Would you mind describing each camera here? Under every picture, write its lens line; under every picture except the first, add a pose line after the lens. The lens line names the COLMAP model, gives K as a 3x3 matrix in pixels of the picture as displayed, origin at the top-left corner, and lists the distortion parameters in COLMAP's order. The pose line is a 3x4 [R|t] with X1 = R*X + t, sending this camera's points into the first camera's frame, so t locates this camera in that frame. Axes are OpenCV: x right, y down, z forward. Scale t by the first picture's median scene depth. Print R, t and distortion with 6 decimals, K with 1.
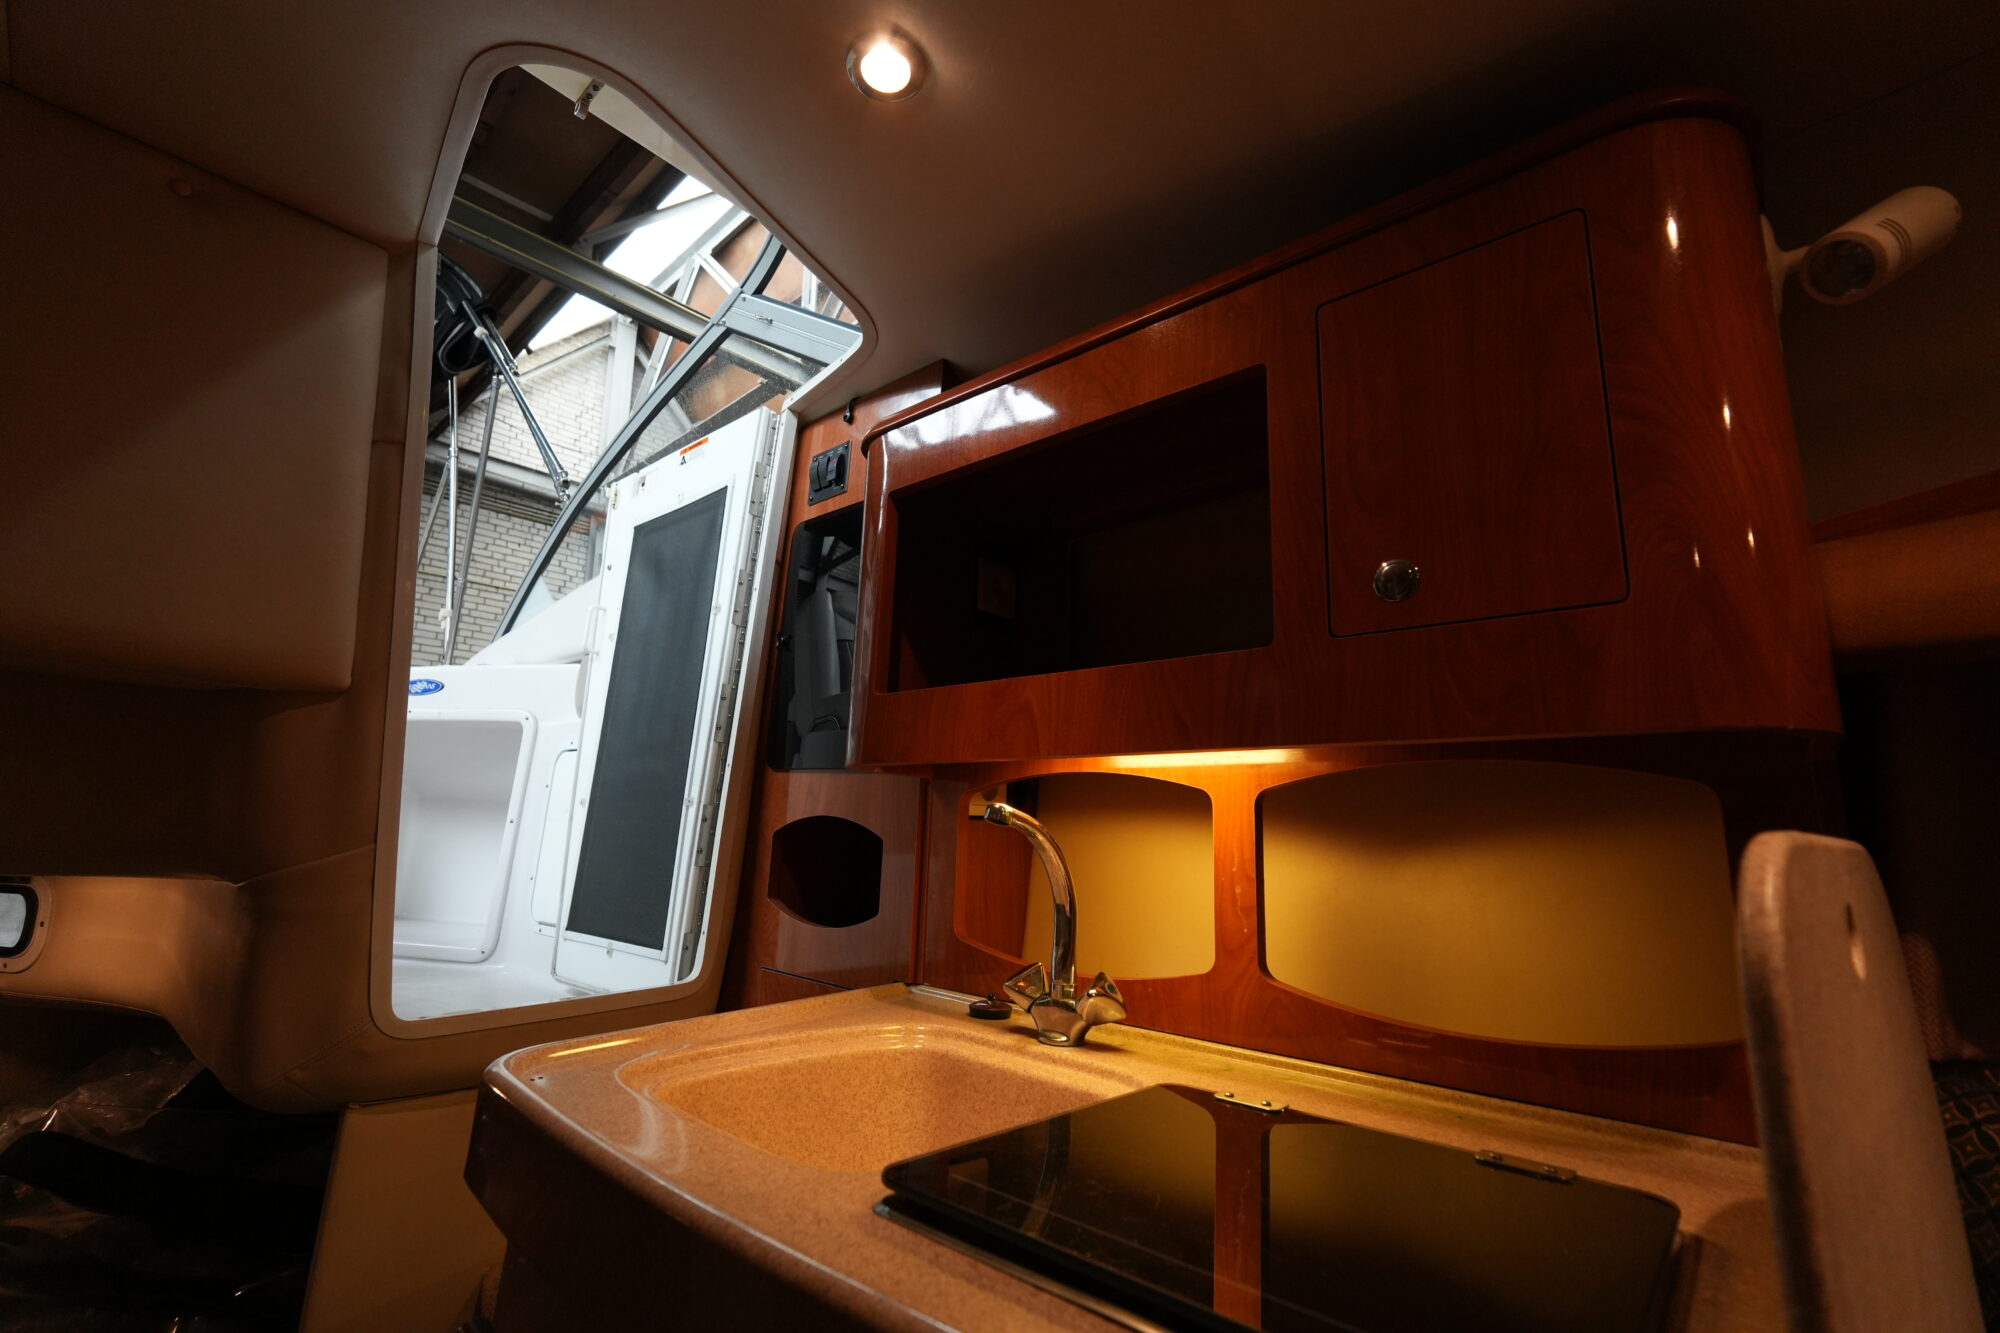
lens RADIAL K [[890.3, 0, 1000.0], [0, 890.3, 666.5], [0, 0, 1]] dist [-0.001236, -0.000550]
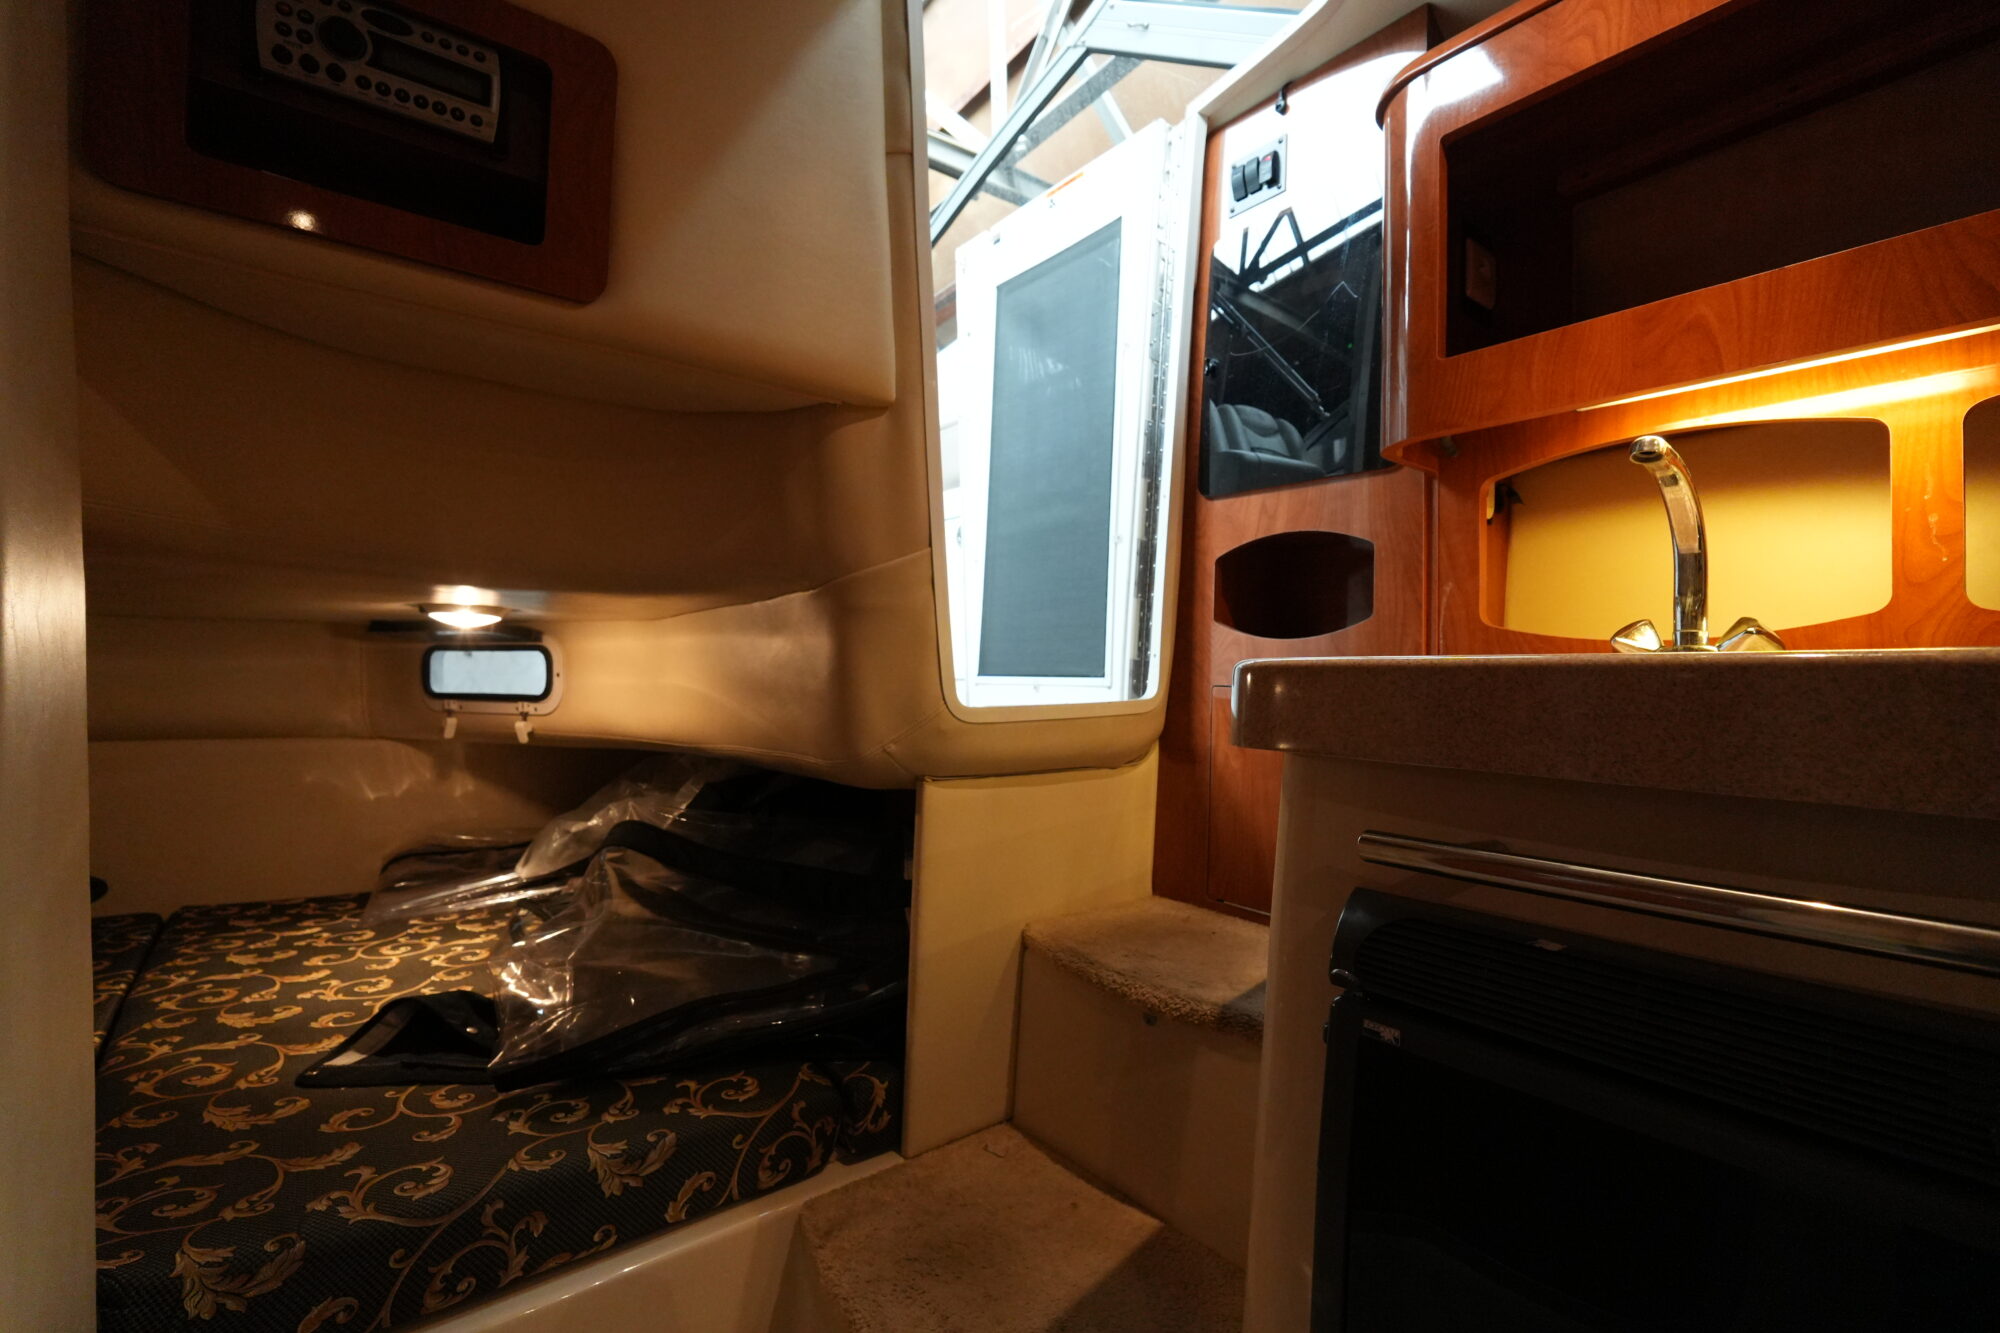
lens RADIAL K [[888.6, 0, 1000.0], [0, 888.6, 666.5], [0, 0, 1]] dist [0.000215, -0.000016]
pose [[0.982658, -0.023264, -0.183960, -0.302601], [0.056110, 0.982893, 0.175422, 0.112243], [0.176732, -0.182701, 0.967154, -0.044987]]
